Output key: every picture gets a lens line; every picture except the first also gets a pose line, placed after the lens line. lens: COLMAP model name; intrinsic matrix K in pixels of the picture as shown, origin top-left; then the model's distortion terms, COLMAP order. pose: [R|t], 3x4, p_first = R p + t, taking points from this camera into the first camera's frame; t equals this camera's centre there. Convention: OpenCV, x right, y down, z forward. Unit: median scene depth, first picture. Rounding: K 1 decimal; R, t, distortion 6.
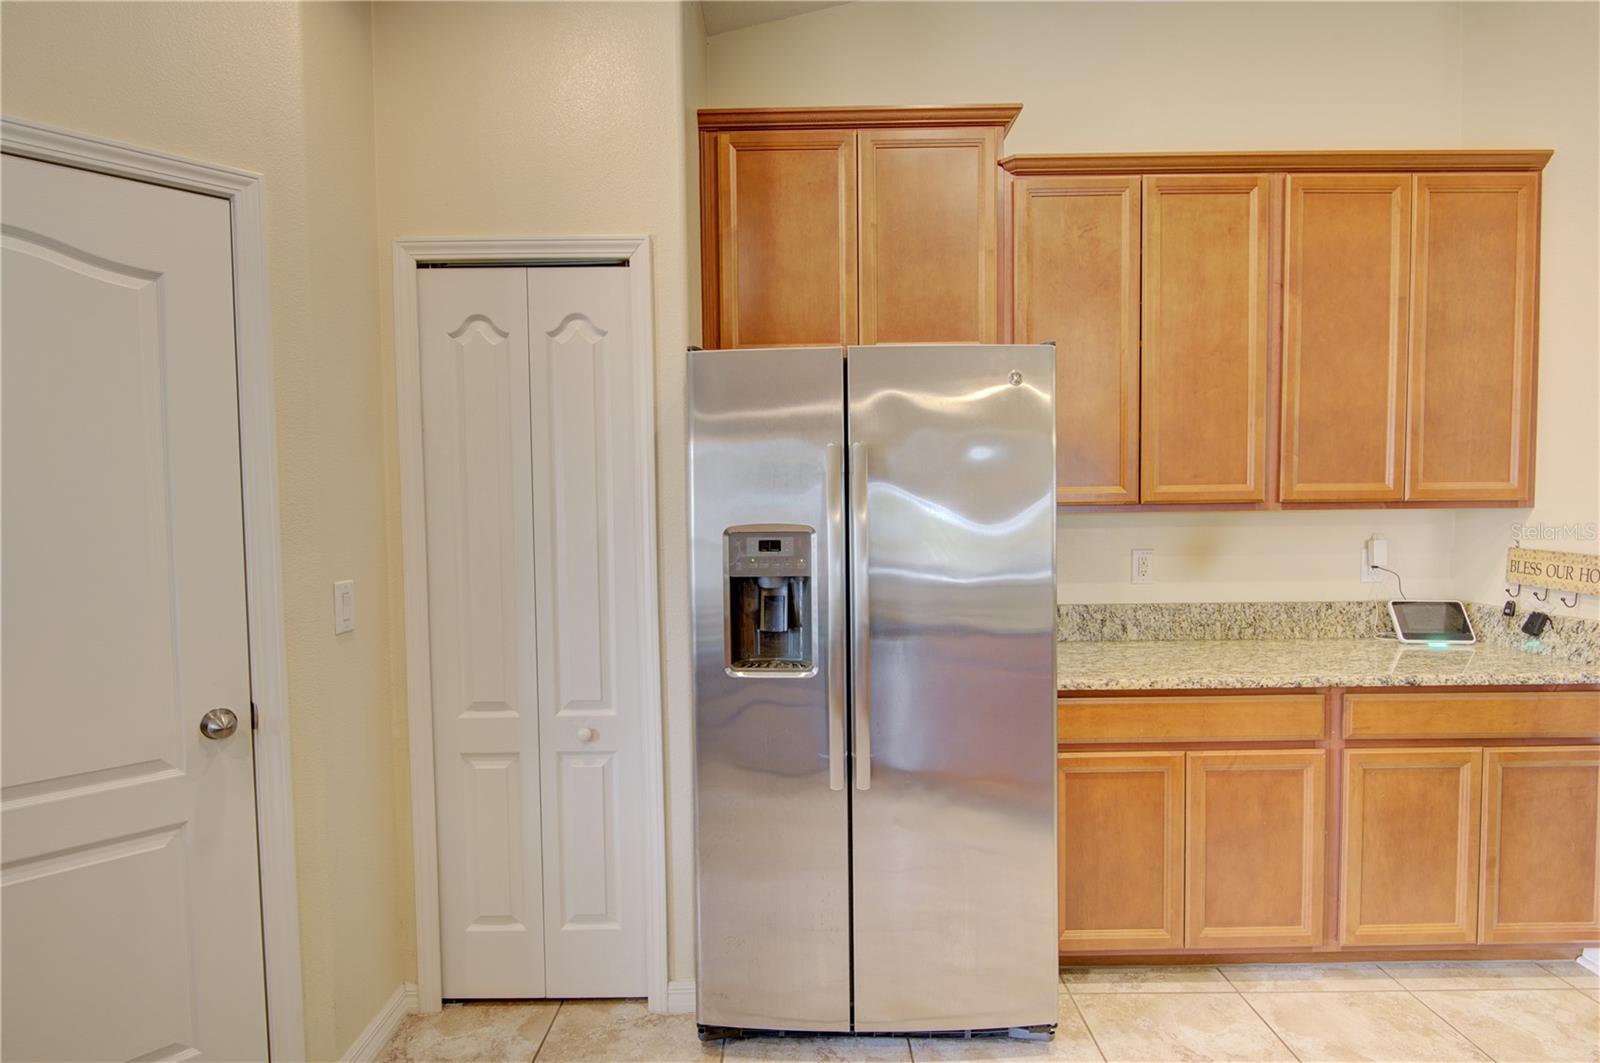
lens RADIAL K [[814.0, 0, 793.1], [0, 814.0, 534.5], [0, 0, 1]] dist [-0.000776, -0.004210]
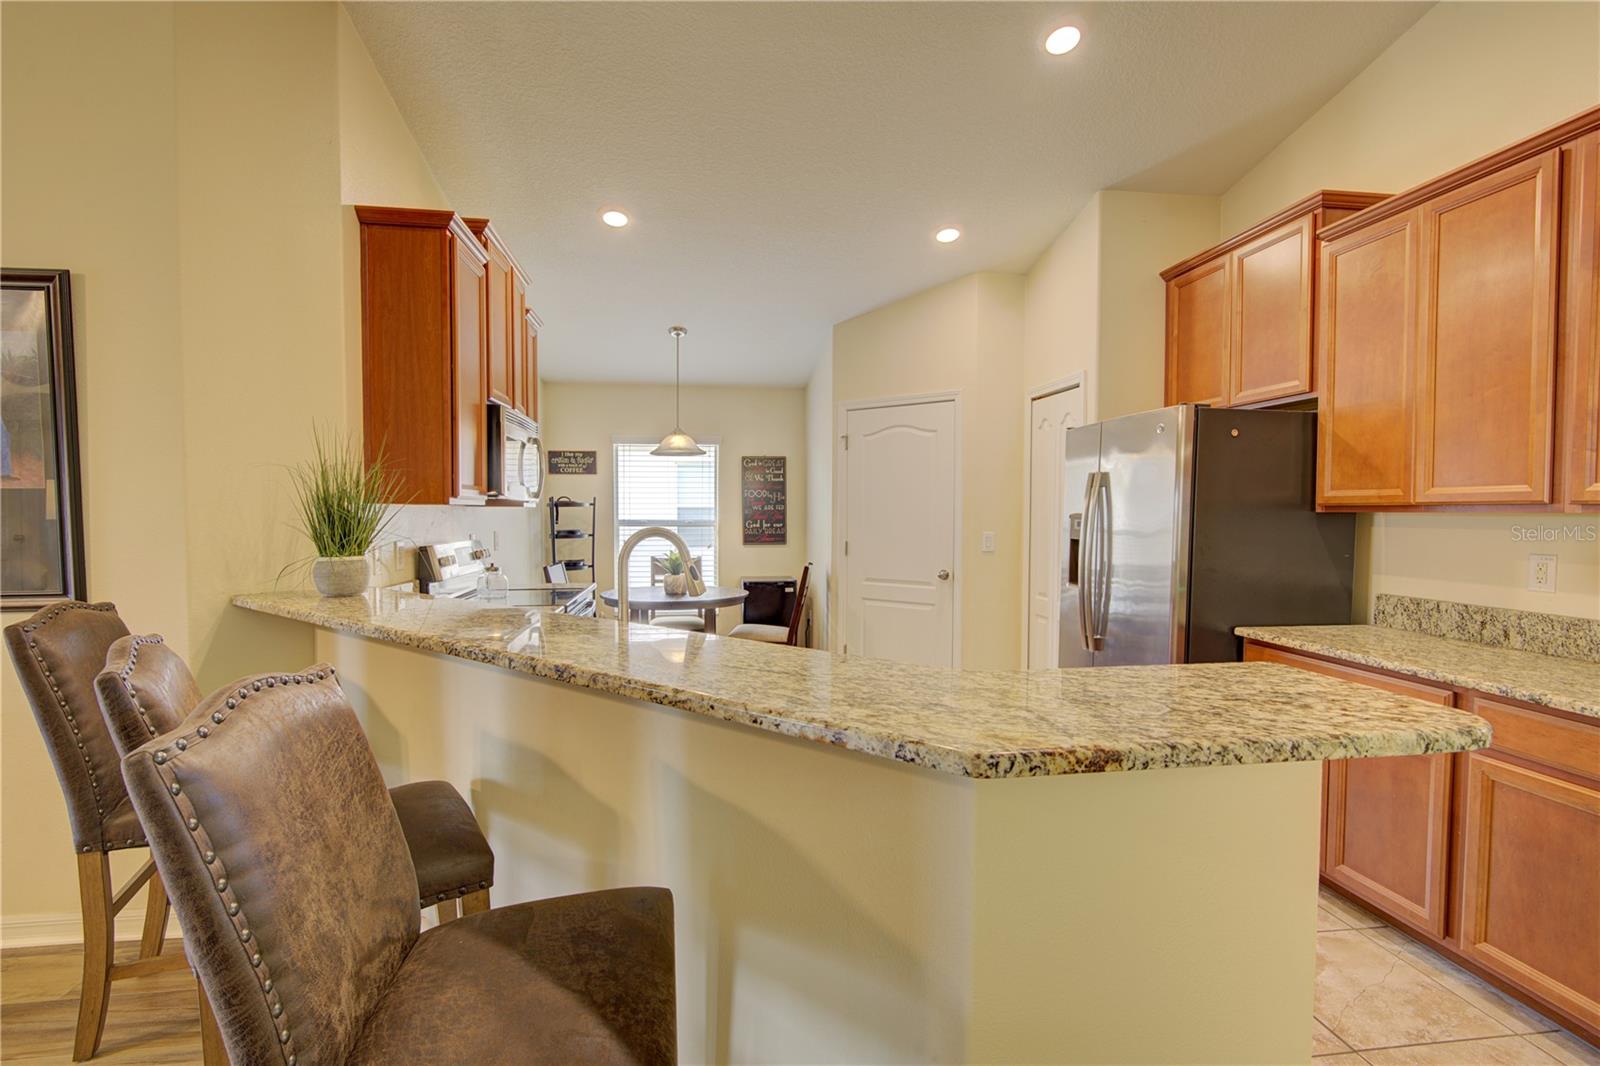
lens RADIAL K [[718.2, 0, 794.9], [0, 718.2, 537.7], [0, 0, 1]] dist [0.008489, -0.006159]
pose [[0.139762, 0.050152, -0.988914, 1.285332], [-0.043962, 0.998046, 0.044402, -0.000158], [0.989209, 0.037269, 0.141693, 0.045156]]
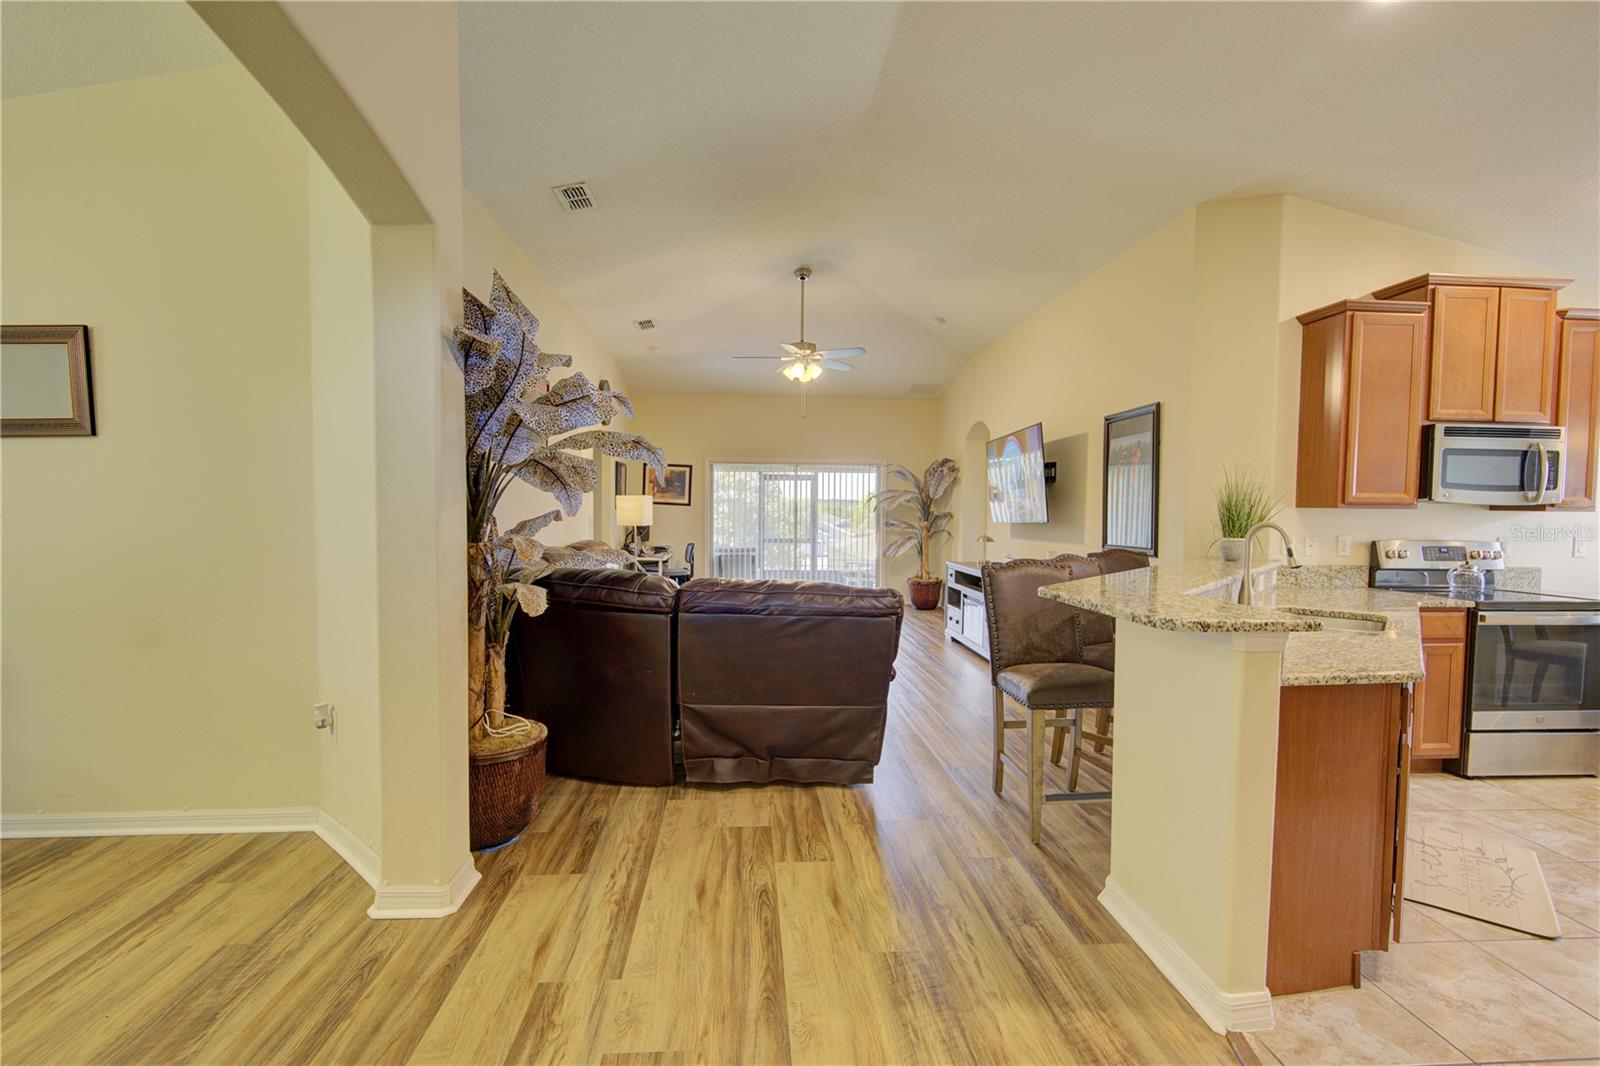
lens RADIAL K [[718.2, 0, 797.9], [0, 718.2, 537.8], [0, 0, 1]] dist [0.008489, -0.006159]
pose [[-0.997207, 0.004310, -0.074568, 1.382759], [-0.001655, 0.996814, 0.079741, -0.036676], [0.074674, 0.079642, -0.994023, 1.123647]]
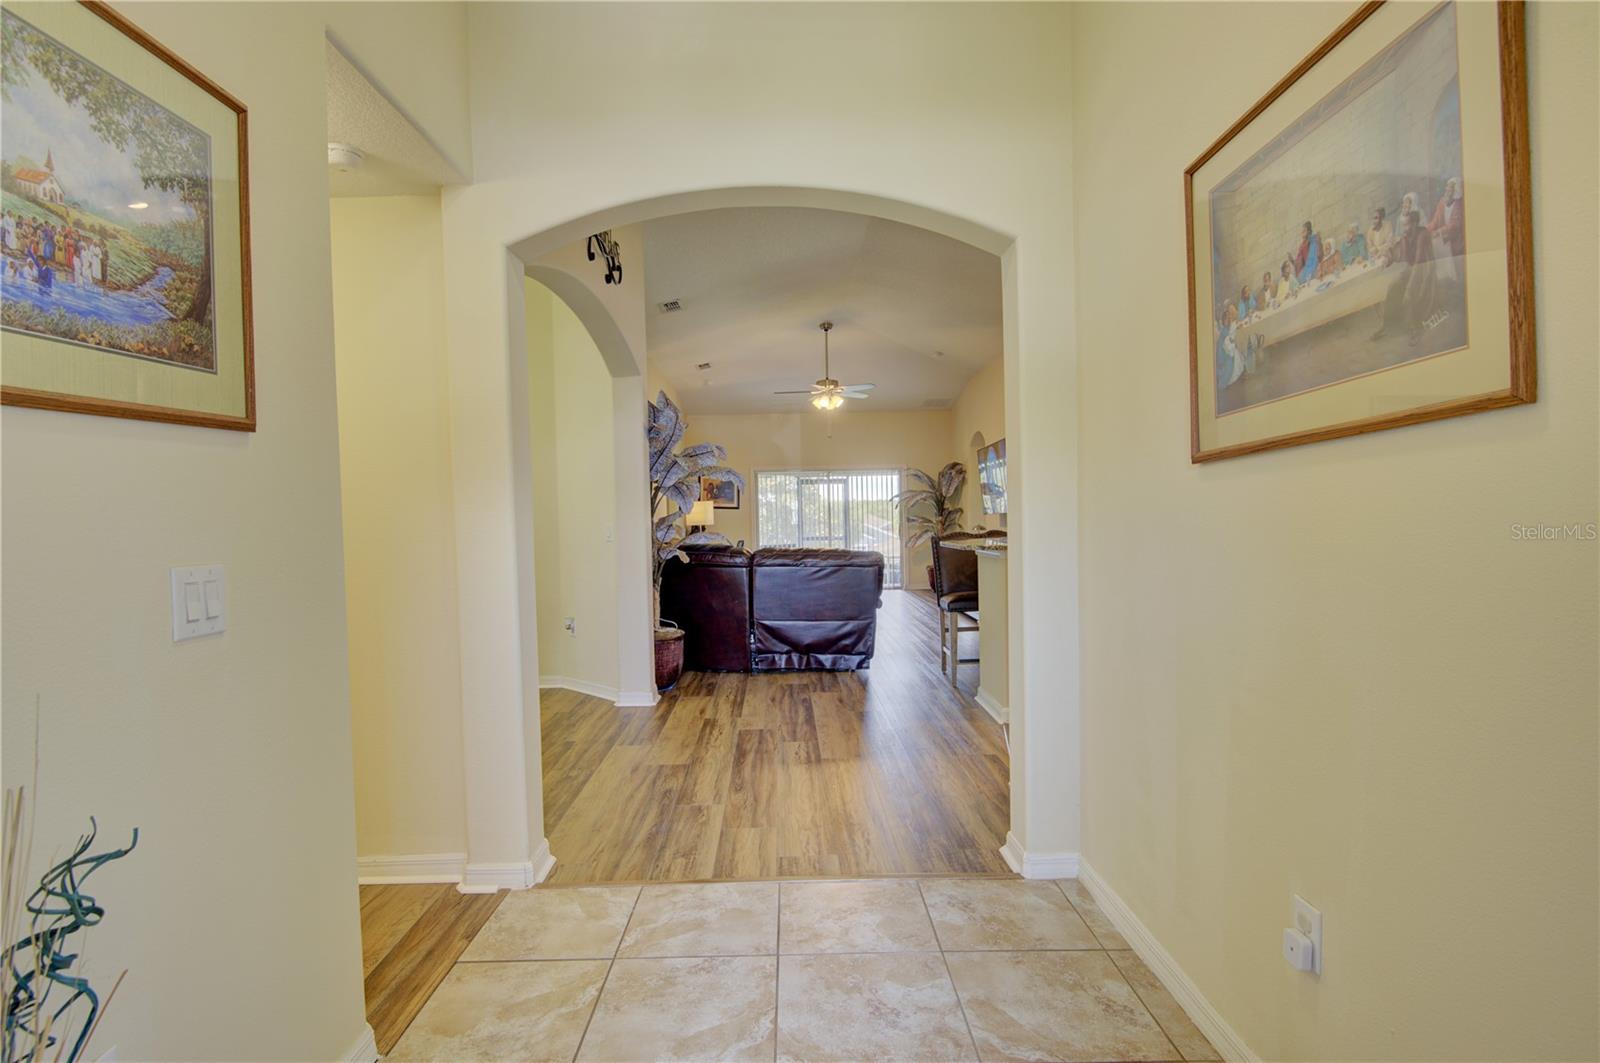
lens RADIAL K [[814.0, 0, 802.8], [0, 814.0, 538.6], [0, 0, 1]] dist [-0.000776, -0.004210]
pose [[-0.999160, 0.031698, -0.025952, 1.407135], [0.029790, 0.997040, 0.070883, -0.065235], [0.028122, 0.070050, -0.997147, 2.383547]]
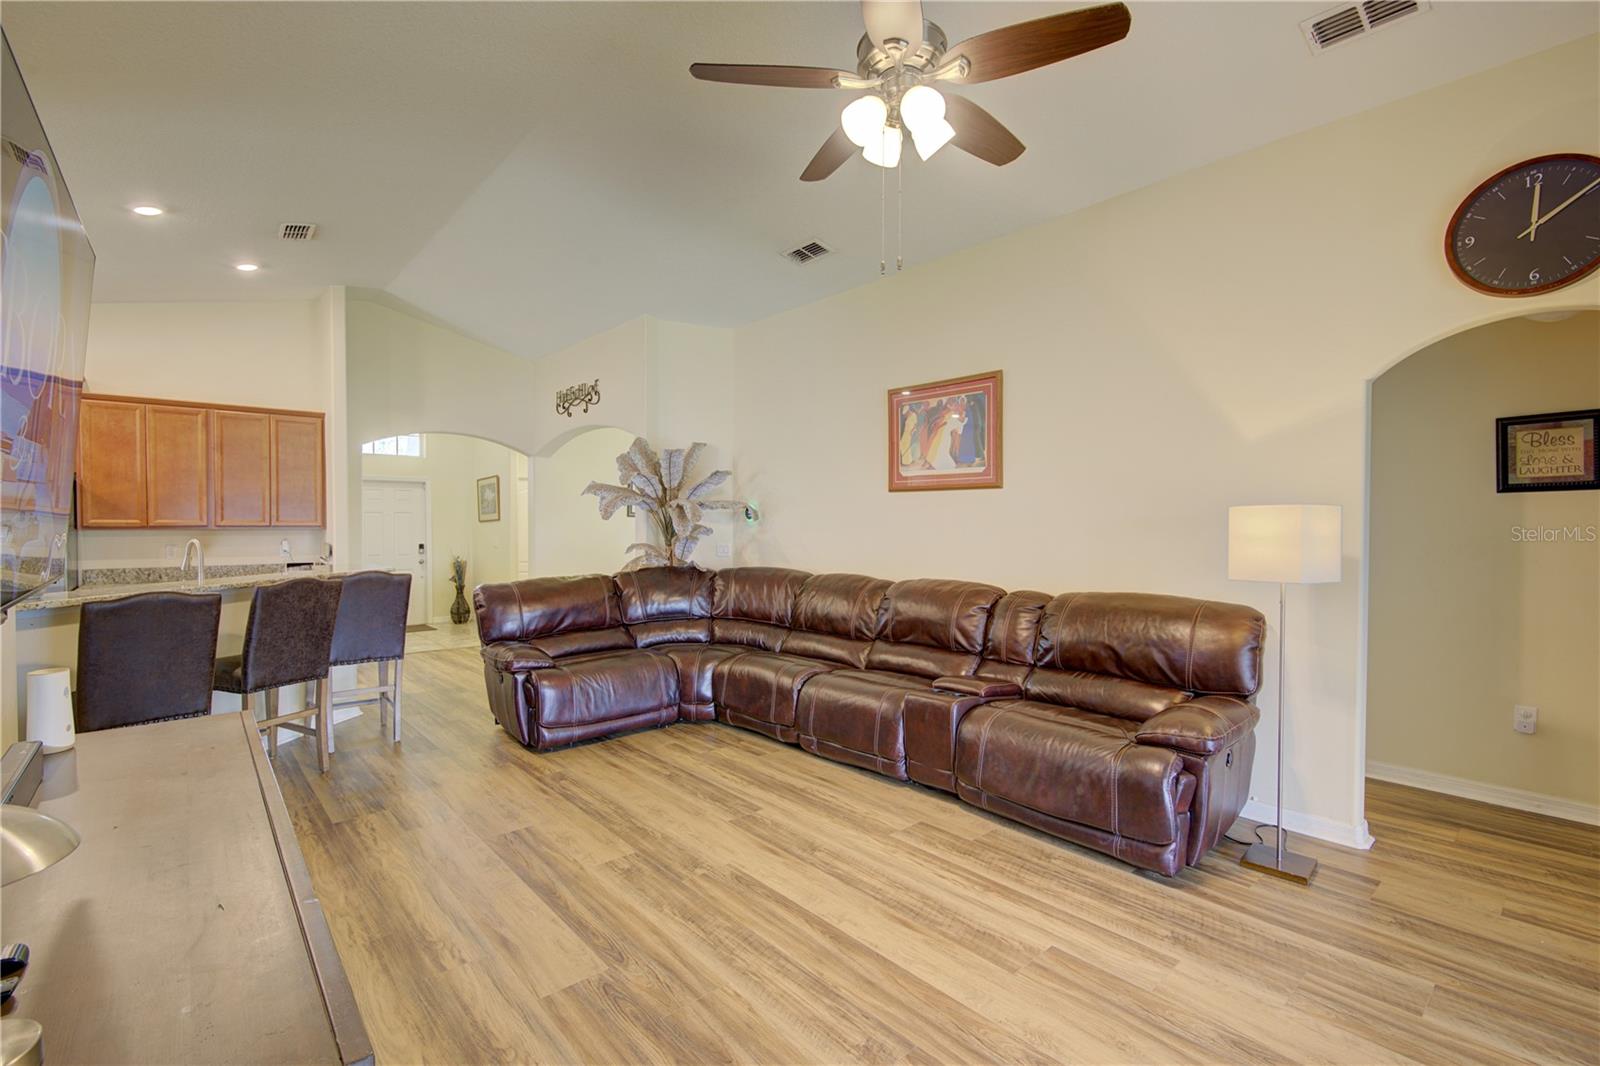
lens RADIAL K [[718.2, 0, 792.6], [0, 718.2, 539.4], [0, 0, 1]] dist [0.008489, -0.006159]
pose [[0.751152, -0.001842, 0.660127, 0.462358], [0.018031, 0.999680, -0.017727, 0.084610], [-0.659883, 0.025219, 0.750945, -2.180651]]
